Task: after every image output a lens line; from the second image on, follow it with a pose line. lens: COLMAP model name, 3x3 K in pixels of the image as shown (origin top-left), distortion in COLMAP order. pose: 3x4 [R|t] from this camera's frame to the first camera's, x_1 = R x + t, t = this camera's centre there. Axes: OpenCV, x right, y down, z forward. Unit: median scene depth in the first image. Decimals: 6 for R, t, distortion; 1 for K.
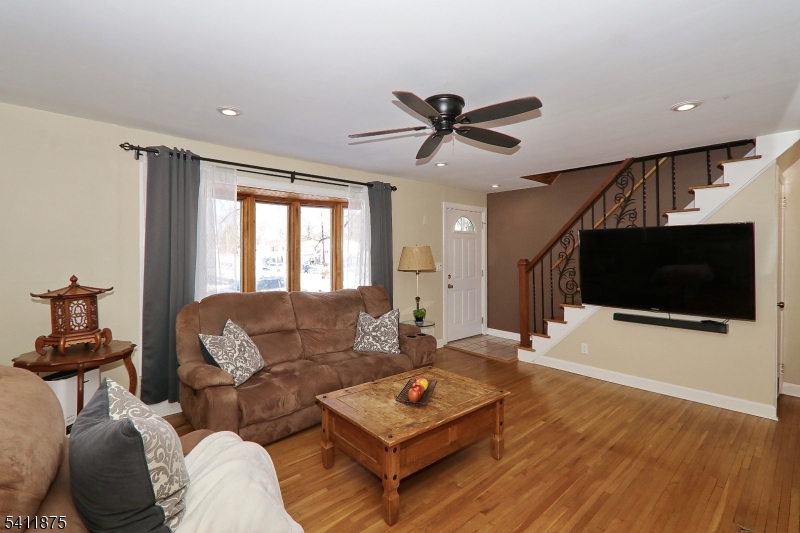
lens RADIAL K [[365.7, 0, 405.5], [0, 365.7, 255.1], [0, 0, 1]] dist [0.000763, 0.001709]
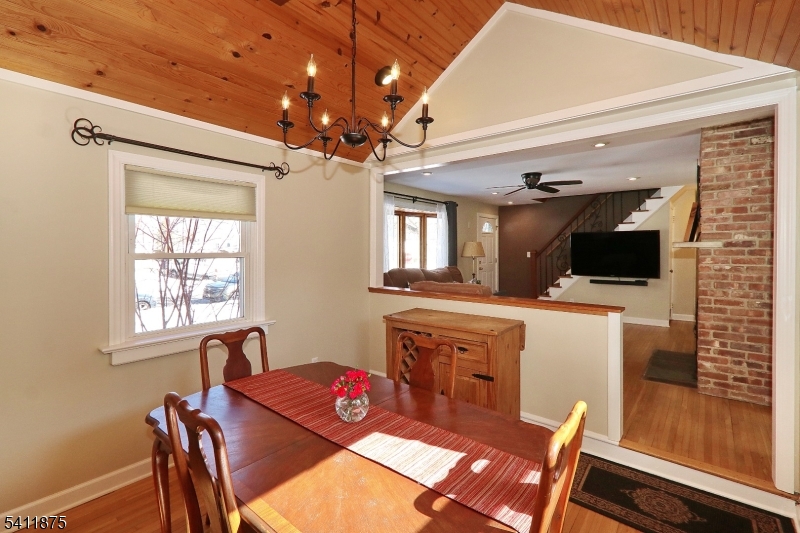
lens RADIAL K [[365.7, 0, 401.3], [0, 365.7, 250.9], [0, 0, 1]] dist [0.000763, 0.001709]
pose [[0.987784, -0.002397, 0.155811, -0.660338], [0.002596, 0.999996, -0.001073, 0.020845], [-0.155808, 0.001465, 0.987786, -0.662754]]
